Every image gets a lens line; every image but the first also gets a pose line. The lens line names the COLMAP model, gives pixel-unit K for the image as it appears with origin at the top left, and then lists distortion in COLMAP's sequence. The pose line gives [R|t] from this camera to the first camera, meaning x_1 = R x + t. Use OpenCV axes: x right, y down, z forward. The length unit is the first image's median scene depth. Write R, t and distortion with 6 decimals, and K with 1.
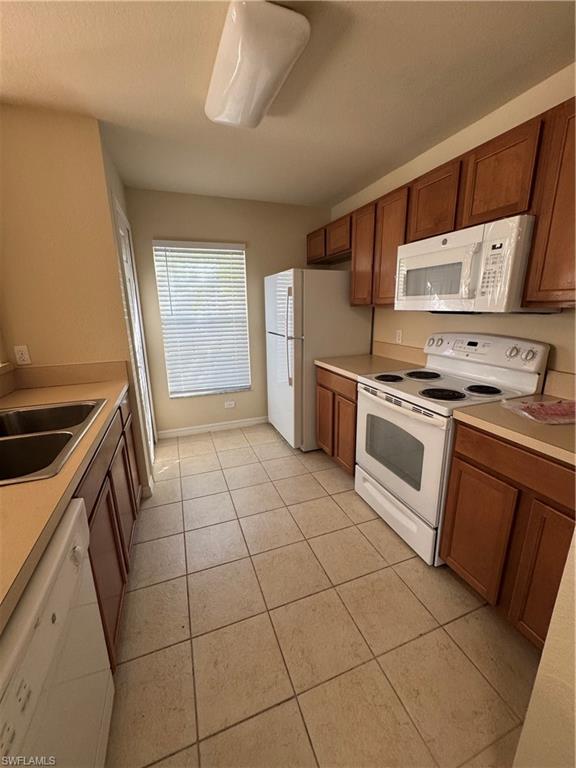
lens RADIAL K [[306.5, 0, 289.4], [0, 306.5, 383.8], [0, 0, 1]] dist [-0.009051, 0.000352]
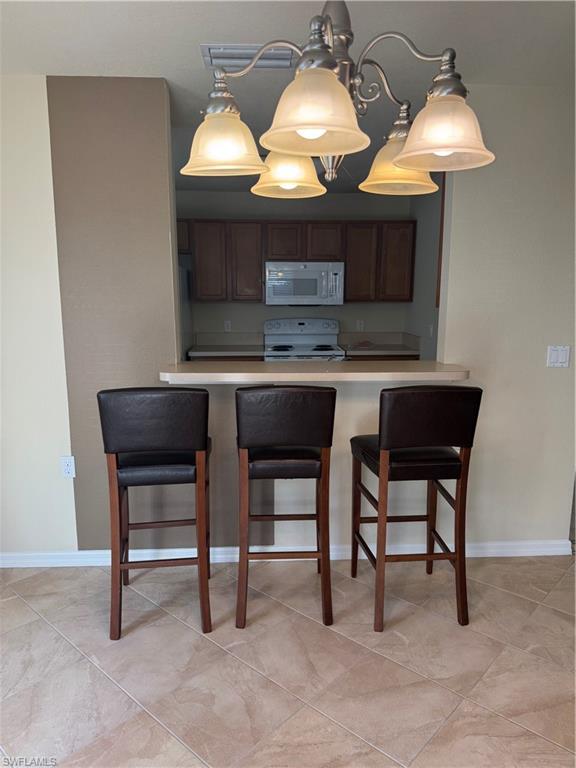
lens RADIAL K [[537.9, 0, 291.4], [0, 537.9, 384.1], [0, 0, 1]] dist [0.025761, -0.036779]
pose [[0.302139, -0.142593, 0.942539, -2.579147], [0.231210, 0.970187, 0.072660, -0.044422], [-0.924800, 0.195971, 0.326100, 0.182867]]
